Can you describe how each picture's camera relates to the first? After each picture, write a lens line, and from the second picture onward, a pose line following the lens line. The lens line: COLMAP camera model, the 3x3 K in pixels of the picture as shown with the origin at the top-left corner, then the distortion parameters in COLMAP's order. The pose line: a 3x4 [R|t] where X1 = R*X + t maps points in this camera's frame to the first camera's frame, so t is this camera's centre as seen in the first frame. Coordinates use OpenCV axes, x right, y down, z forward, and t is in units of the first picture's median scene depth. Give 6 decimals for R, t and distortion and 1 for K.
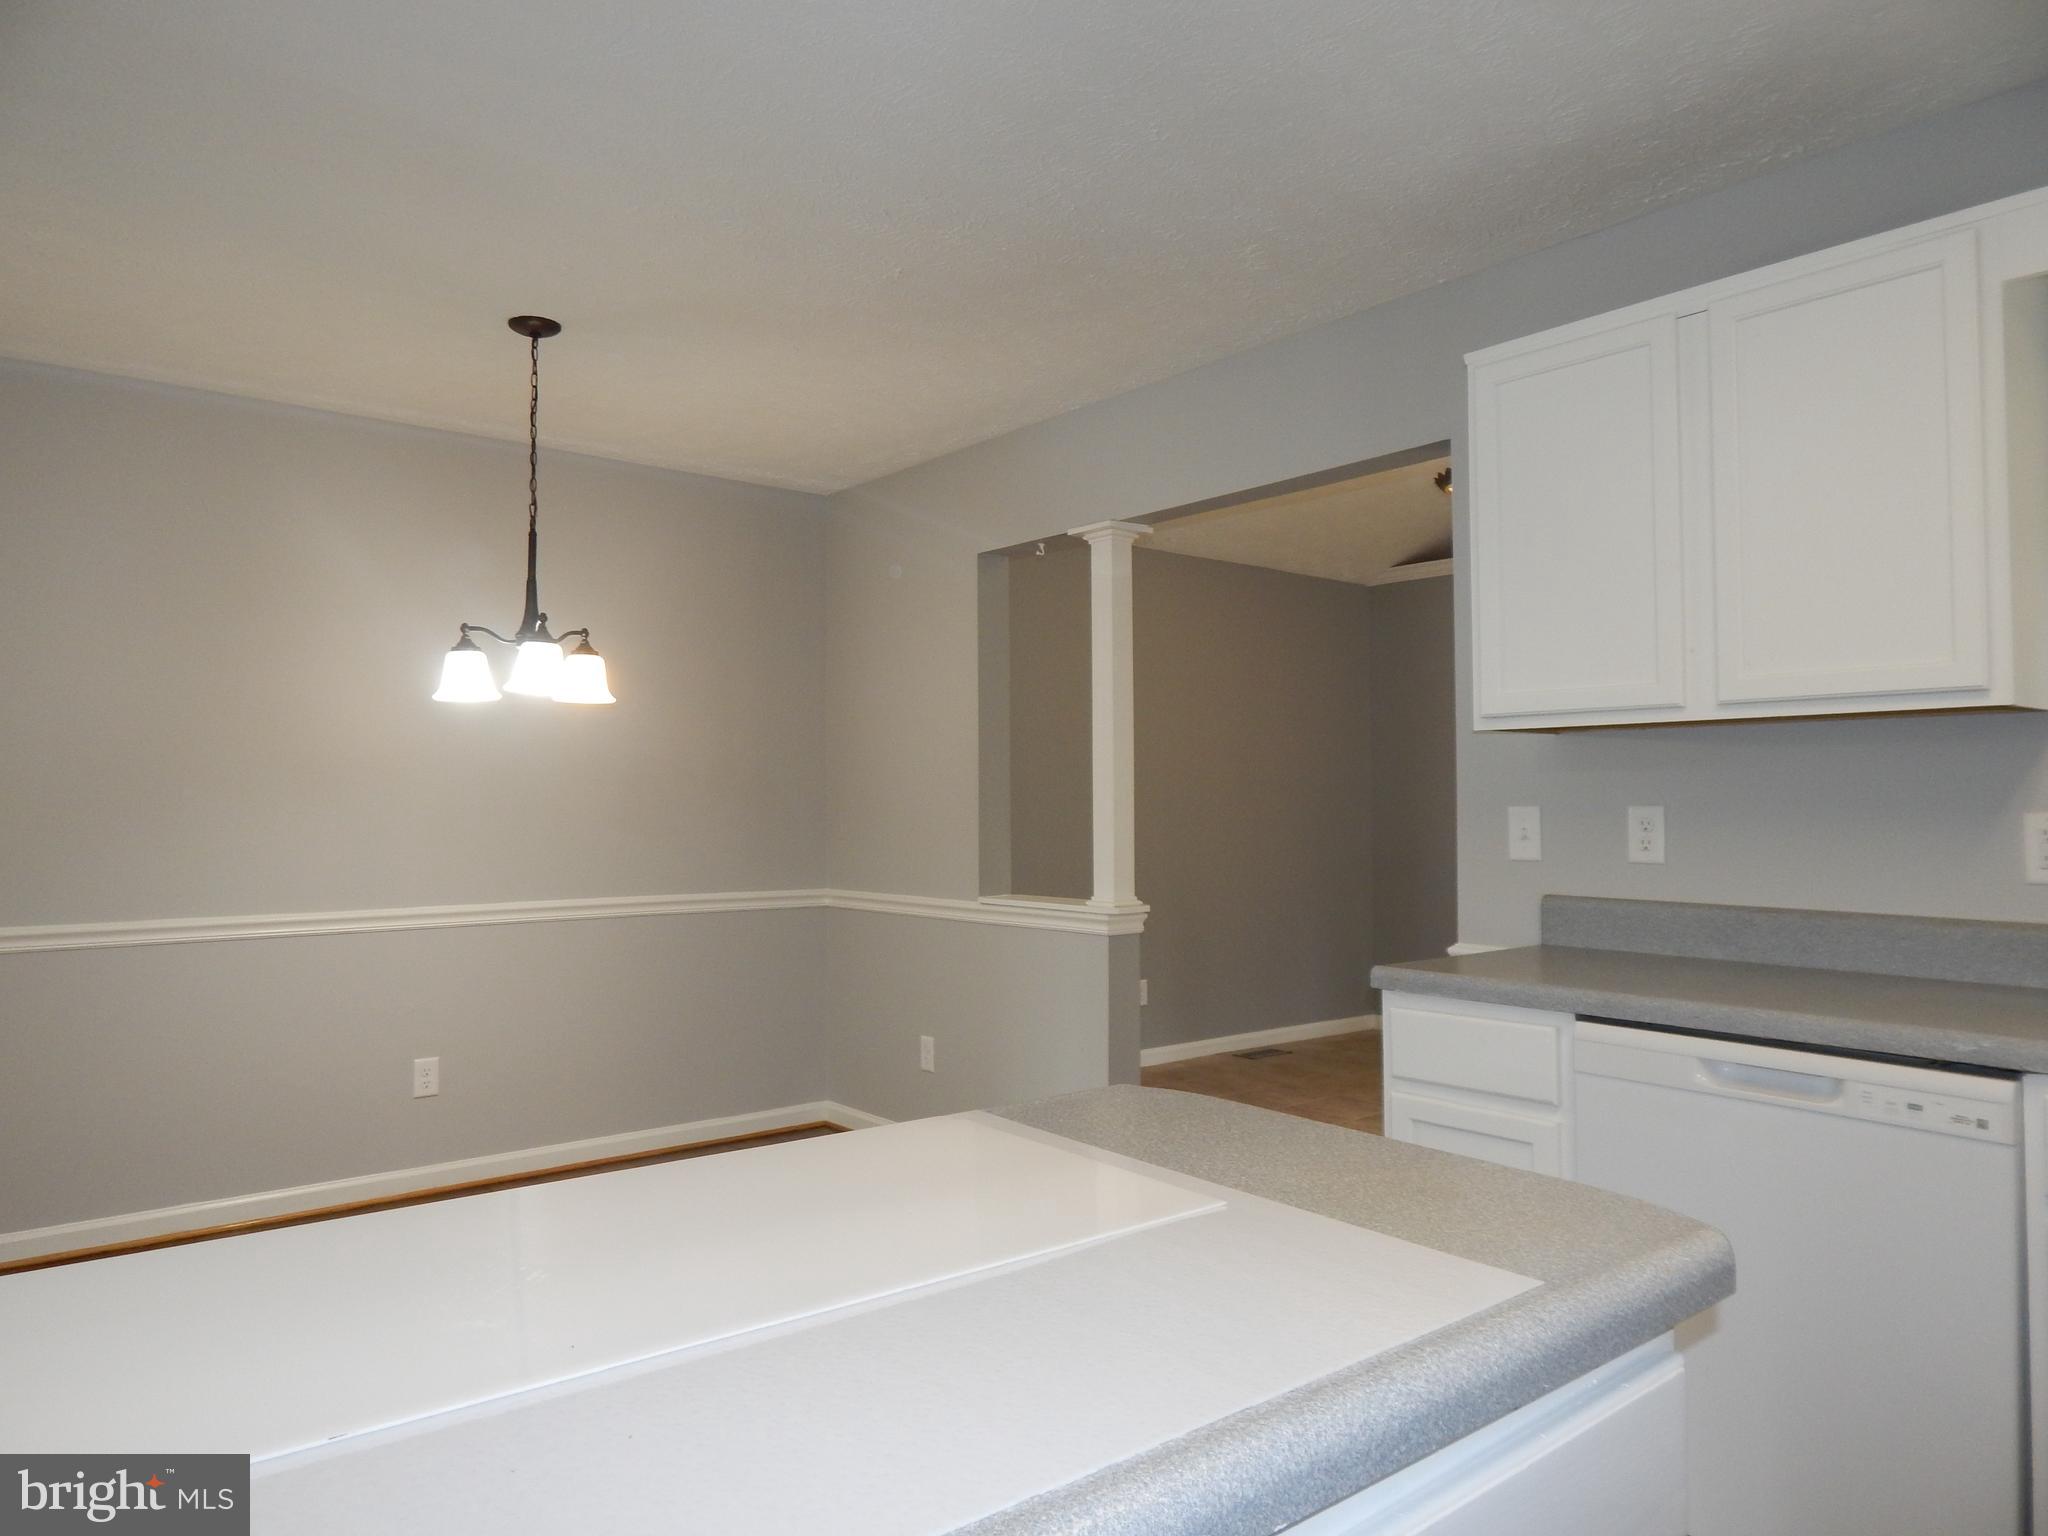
lens RADIAL K [[1353.0, 0, 1014.1], [0, 1353.0, 765.8], [0, 0, 1]] dist [0.014834, -0.007786]
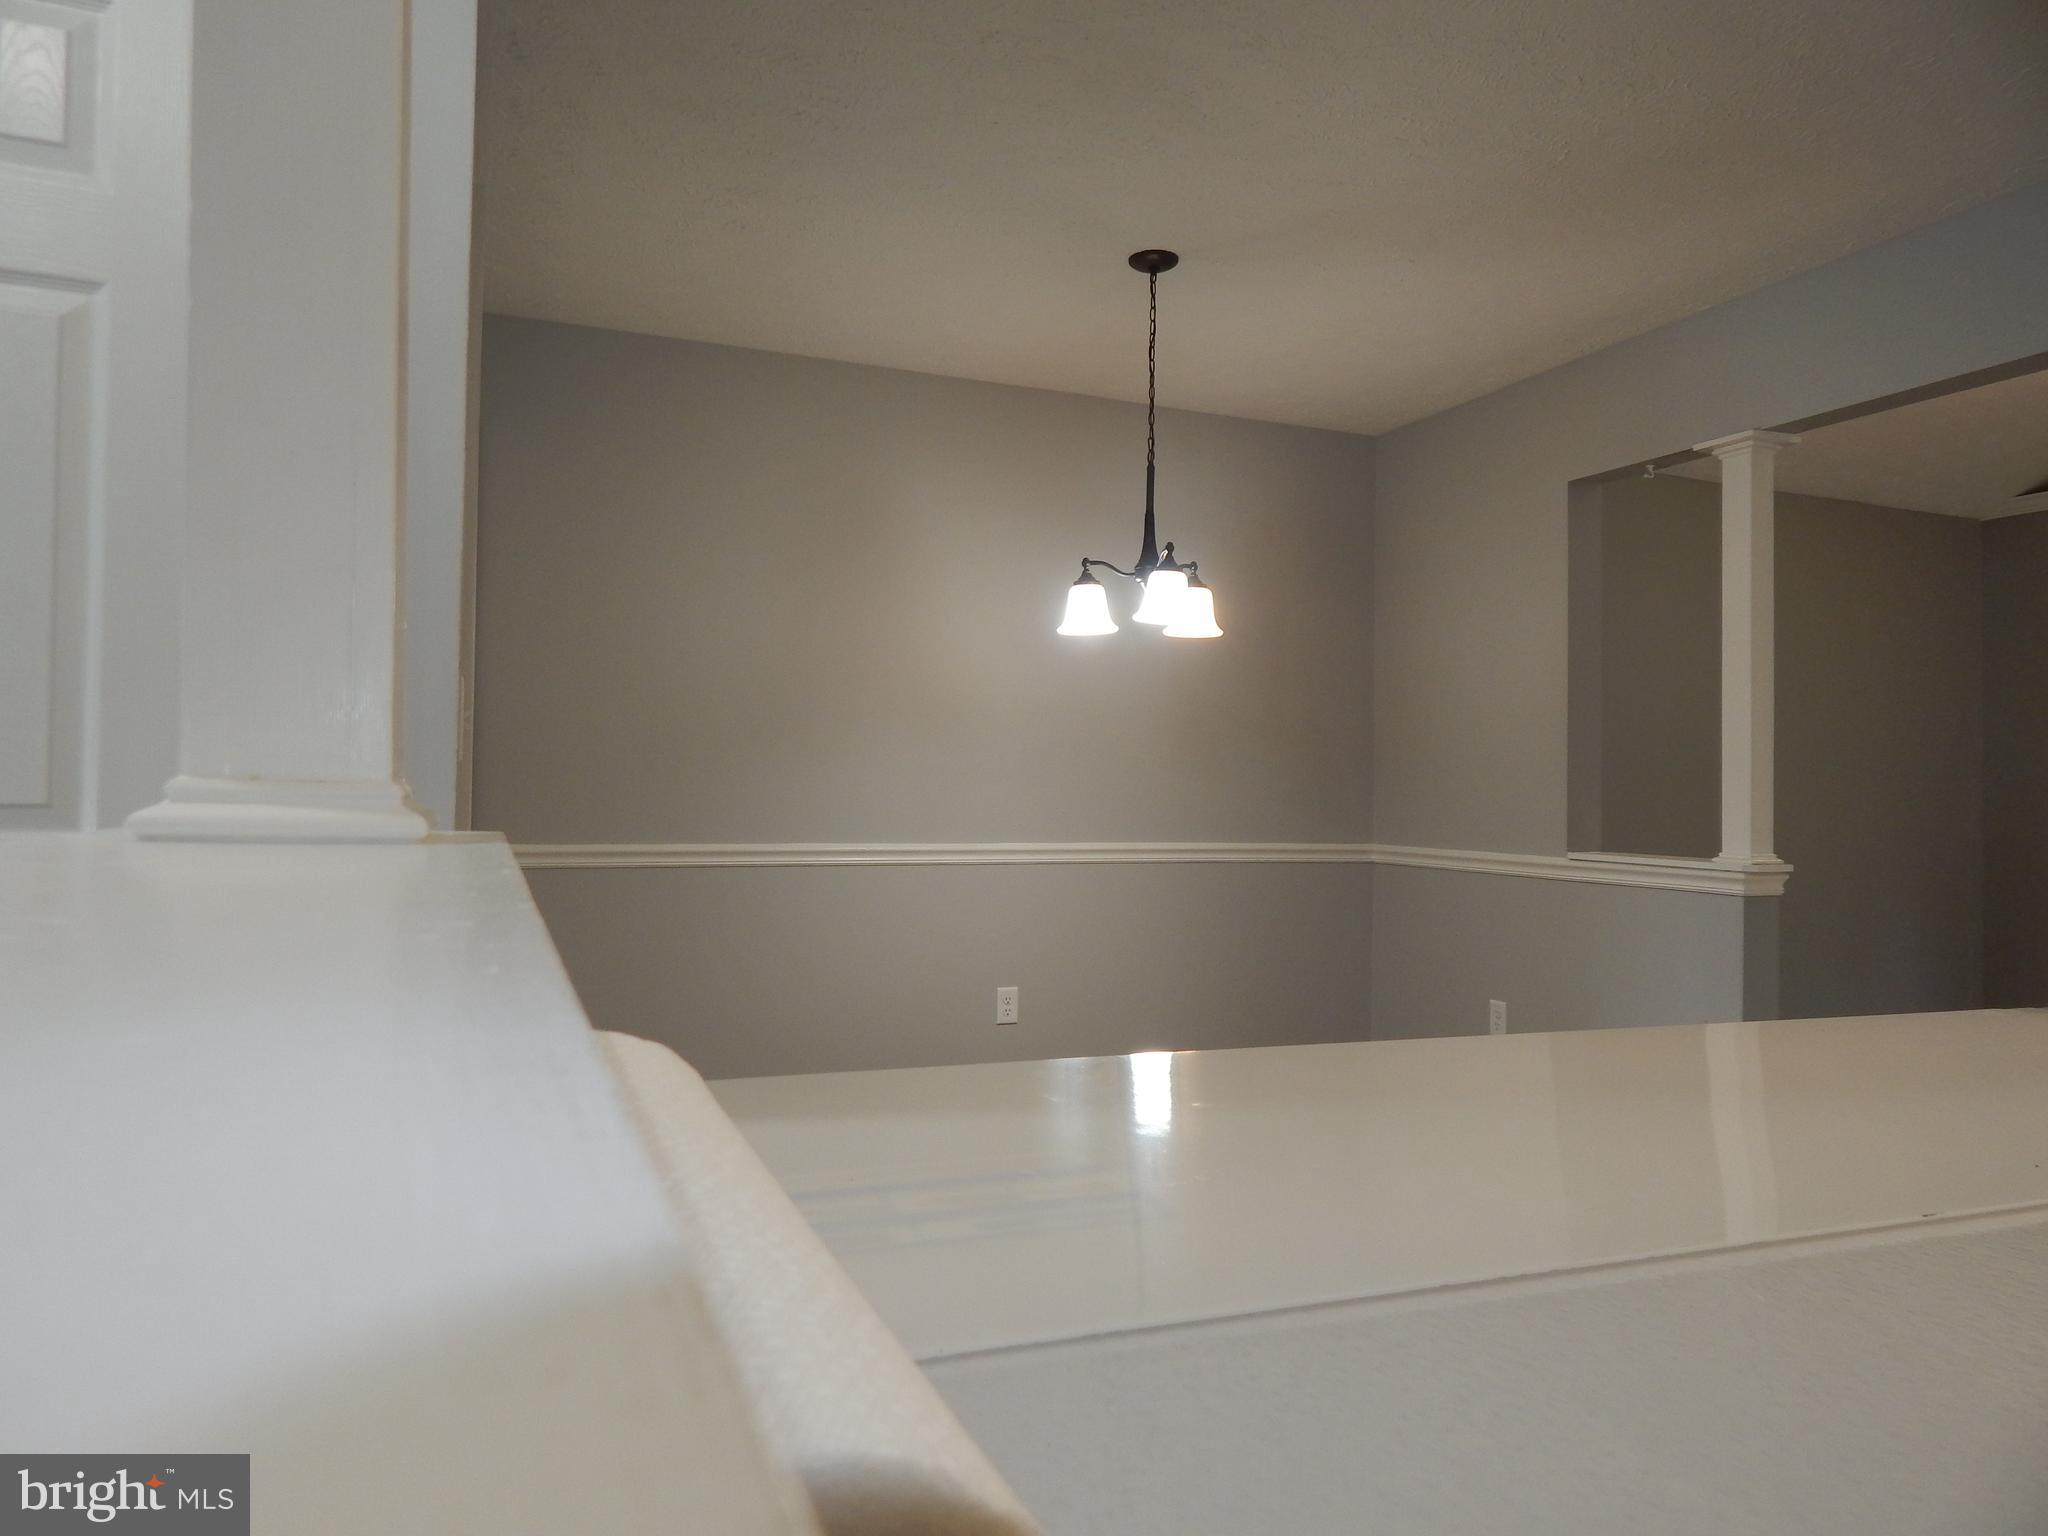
lens RADIAL K [[1353.0, 0, 1014.1], [0, 1353.0, 765.8], [0, 0, 1]] dist [0.014834, -0.007786]
pose [[0.956455, 0.012264, -0.291623, -0.126139], [-0.009555, 0.999897, 0.010714, 0.033370], [0.291724, -0.007461, 0.956473, 0.004085]]
